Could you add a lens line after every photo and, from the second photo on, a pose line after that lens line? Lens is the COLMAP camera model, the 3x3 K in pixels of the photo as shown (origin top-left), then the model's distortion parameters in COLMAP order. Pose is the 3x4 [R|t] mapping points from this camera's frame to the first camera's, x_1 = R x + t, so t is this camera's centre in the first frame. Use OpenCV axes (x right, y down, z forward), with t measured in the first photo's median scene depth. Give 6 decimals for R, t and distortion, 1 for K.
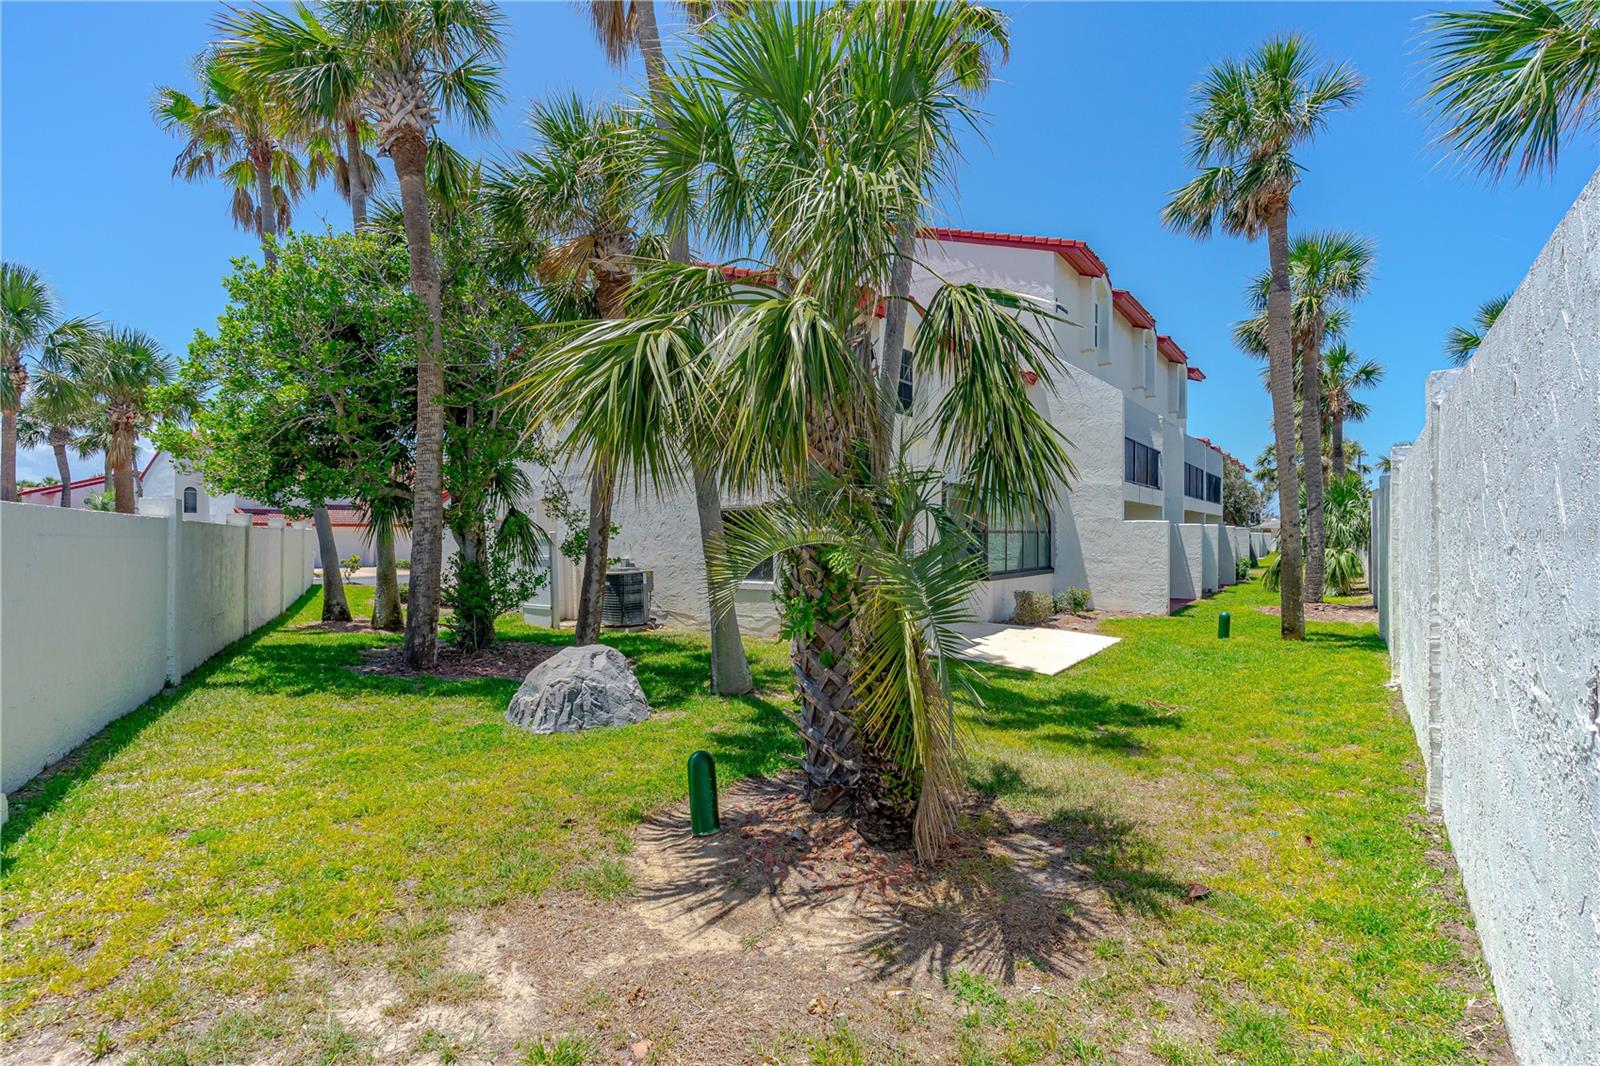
lens RADIAL K [[741.3, 0, 761.5], [0, 741.3, 531.3], [0, 0, 1]] dist [-0.004887, 0.000146]
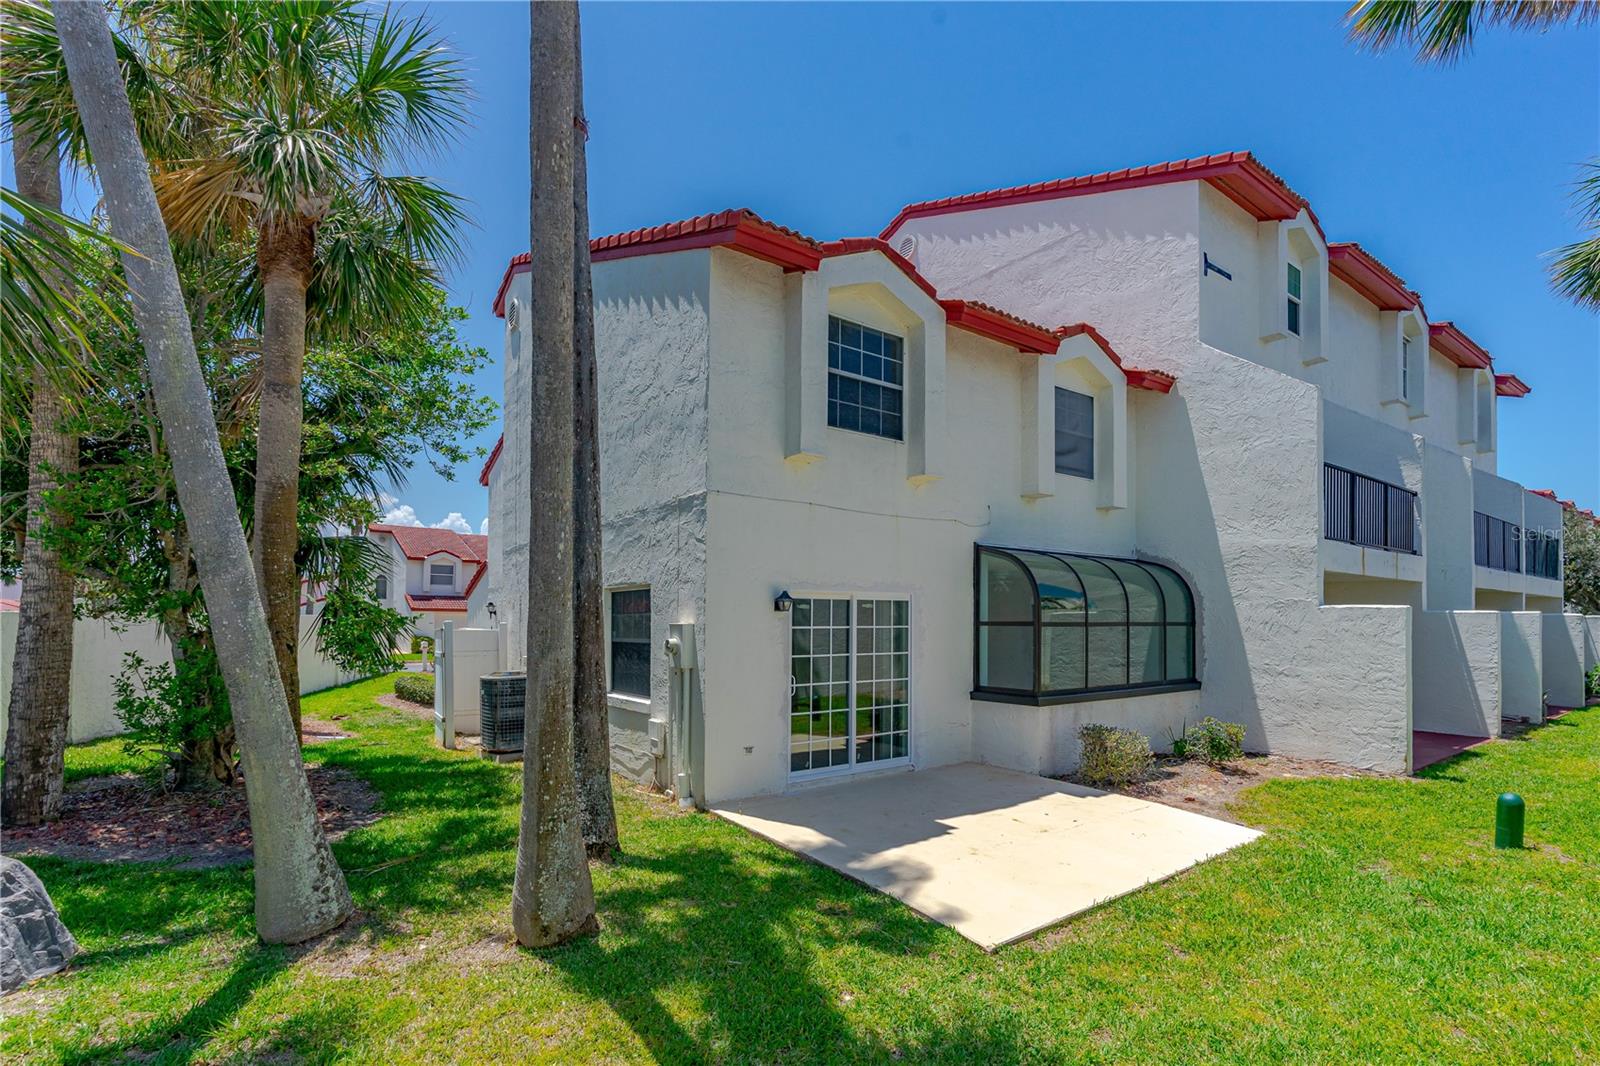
lens RADIAL K [[729.4, 0, 799.4], [0, 729.4, 602.7], [0, 0, 1]] dist [-0.003150, -0.000159]
pose [[0.962097, -0.001857, -0.272700, 0.237323], [-0.003138, 0.999835, -0.017879, -0.004776], [0.272689, 0.018057, 0.961933, 0.318083]]
